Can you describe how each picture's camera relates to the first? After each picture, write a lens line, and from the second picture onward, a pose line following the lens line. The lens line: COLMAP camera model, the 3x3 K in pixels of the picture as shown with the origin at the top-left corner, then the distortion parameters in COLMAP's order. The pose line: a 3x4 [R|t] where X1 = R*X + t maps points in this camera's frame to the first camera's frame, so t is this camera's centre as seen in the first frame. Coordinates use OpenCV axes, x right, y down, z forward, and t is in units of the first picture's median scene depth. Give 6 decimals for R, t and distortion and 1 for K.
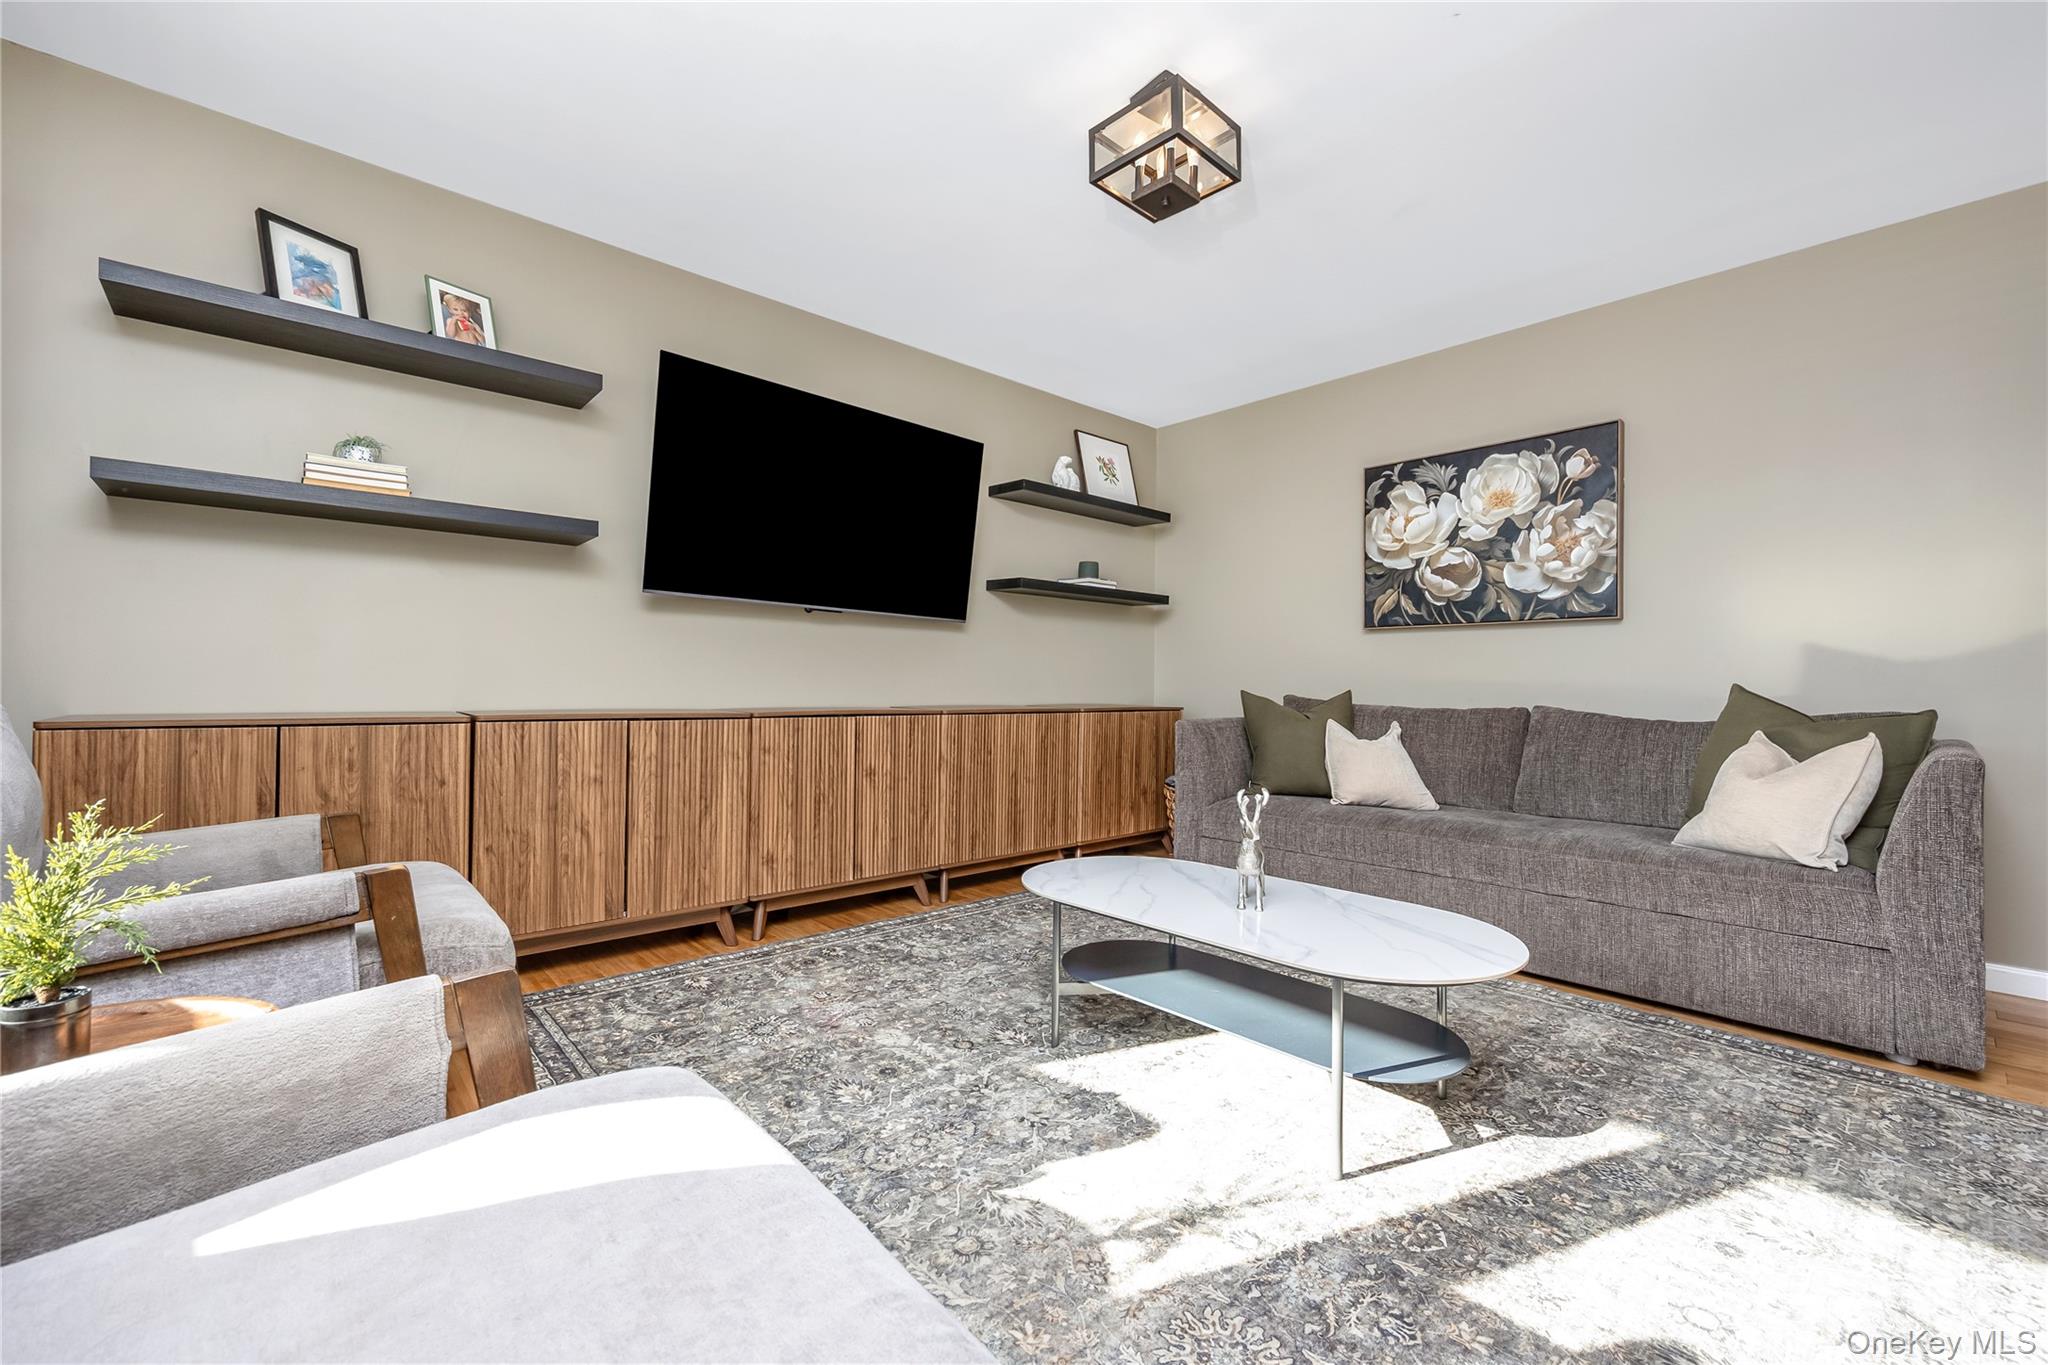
lens RADIAL K [[833.6, 0, 1028.6], [0, 833.6, 680.0], [0, 0, 1]] dist [-0.004008, 0.000289]
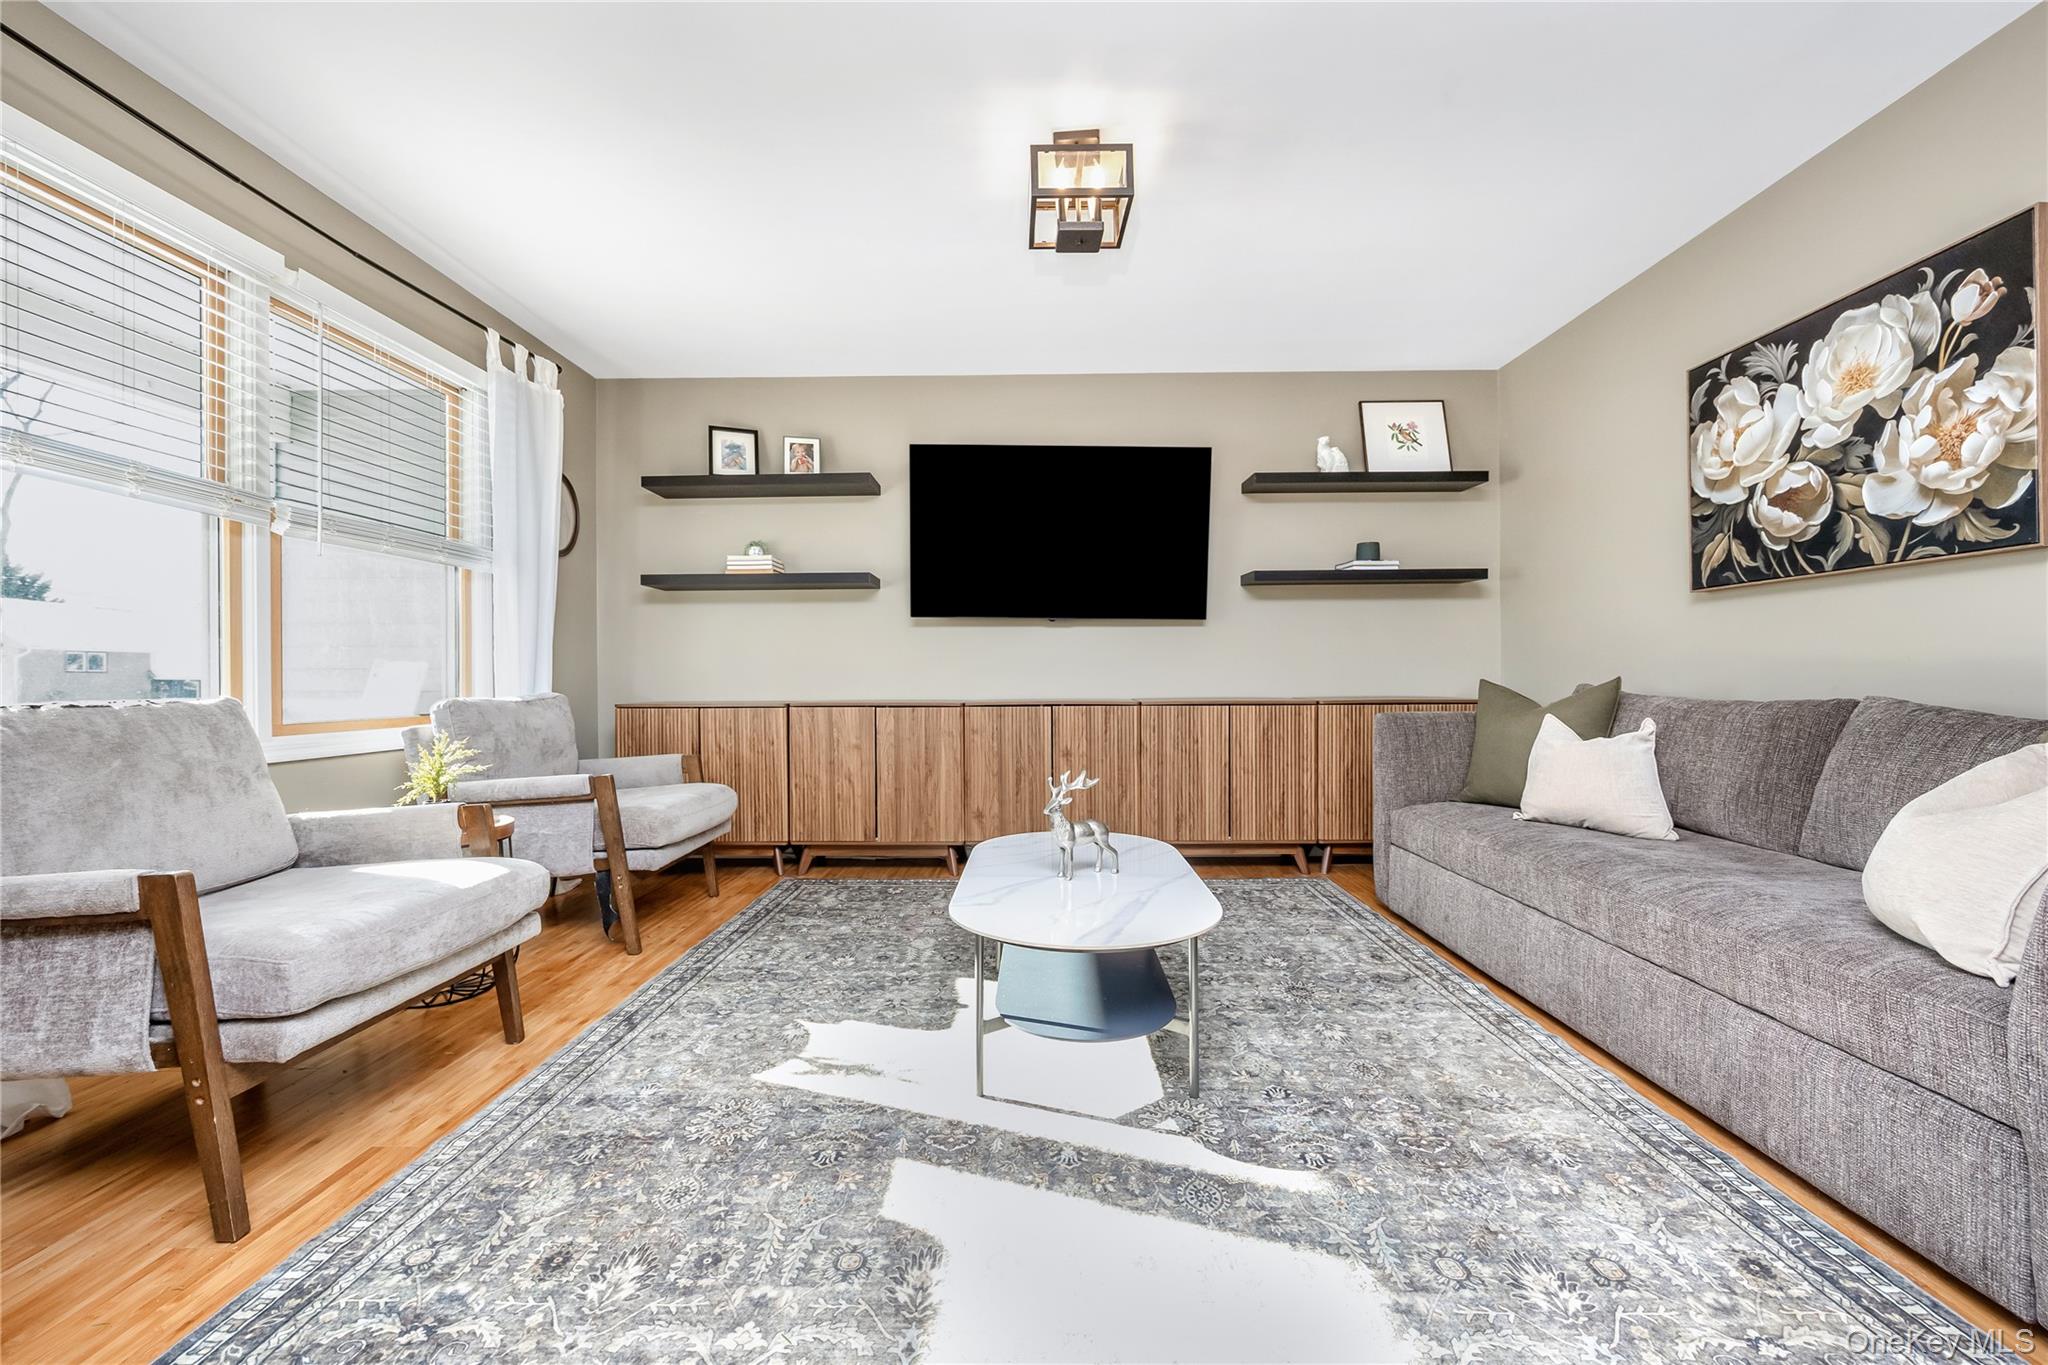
lens RADIAL K [[833.6, 0, 1028.6], [0, 833.6, 680.0], [0, 0, 1]] dist [-0.004008, 0.000289]
pose [[0.730699, -0.015349, -0.682527, 0.554985], [0.019652, 0.999806, -0.001445, 0.006312], [0.682417, -0.012357, 0.730859, 0.086244]]
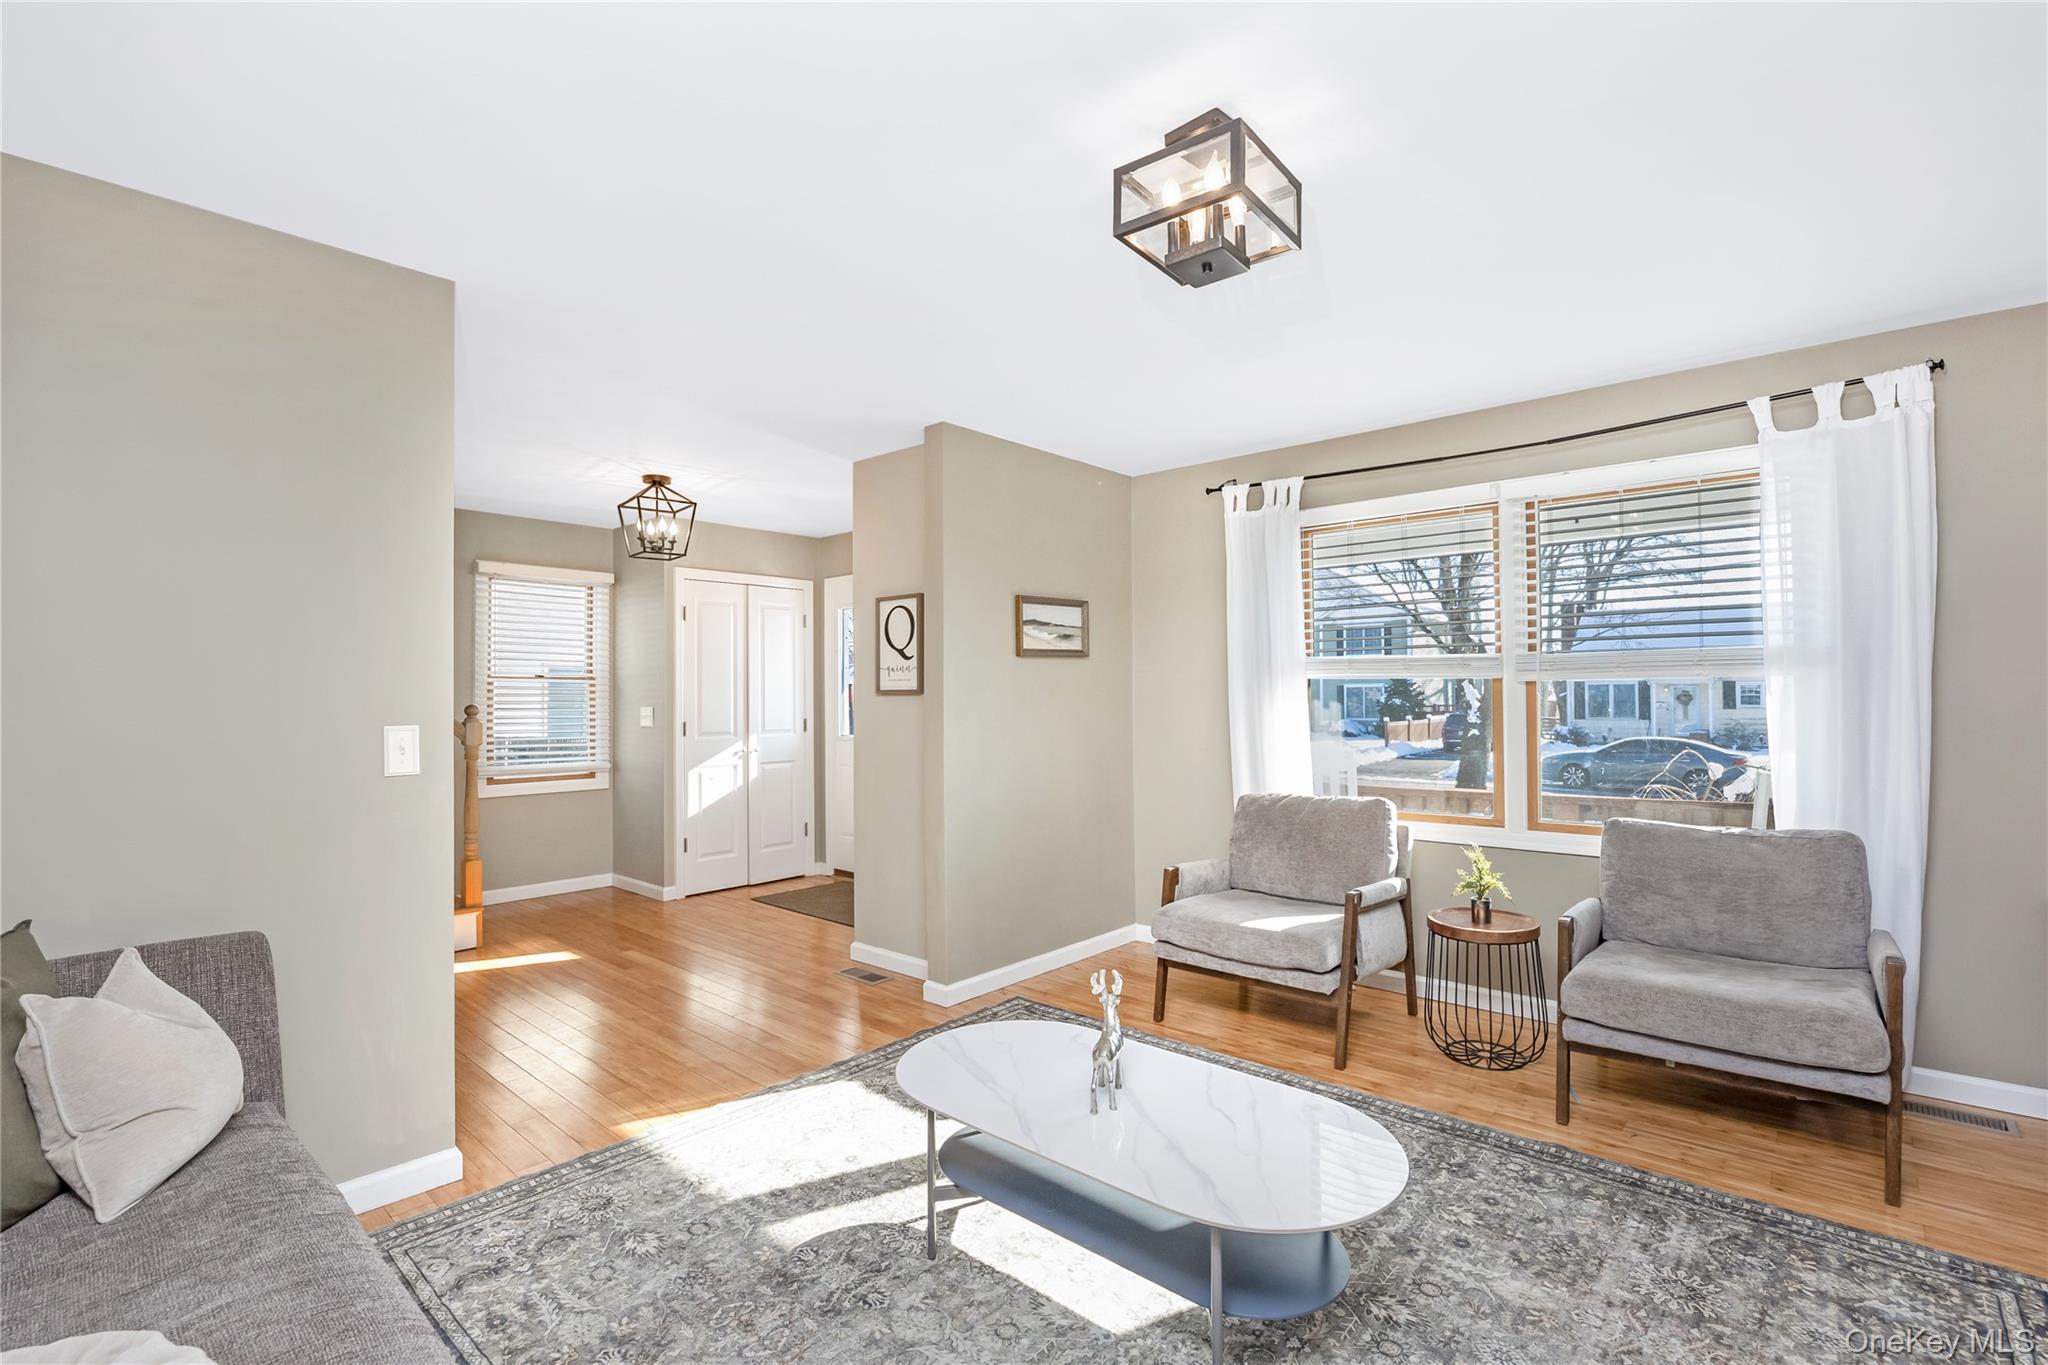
lens RADIAL K [[922.0, 0, 1031.4], [0, 922.0, 687.4], [0, 0, 1]] dist [-0.033730, 0.000017]
pose [[-0.993543, -0.007295, -0.113225, 0.274773], [-0.005087, 0.999792, -0.019773, -0.102459], [0.113345, -0.019069, -0.993373, 1.164213]]
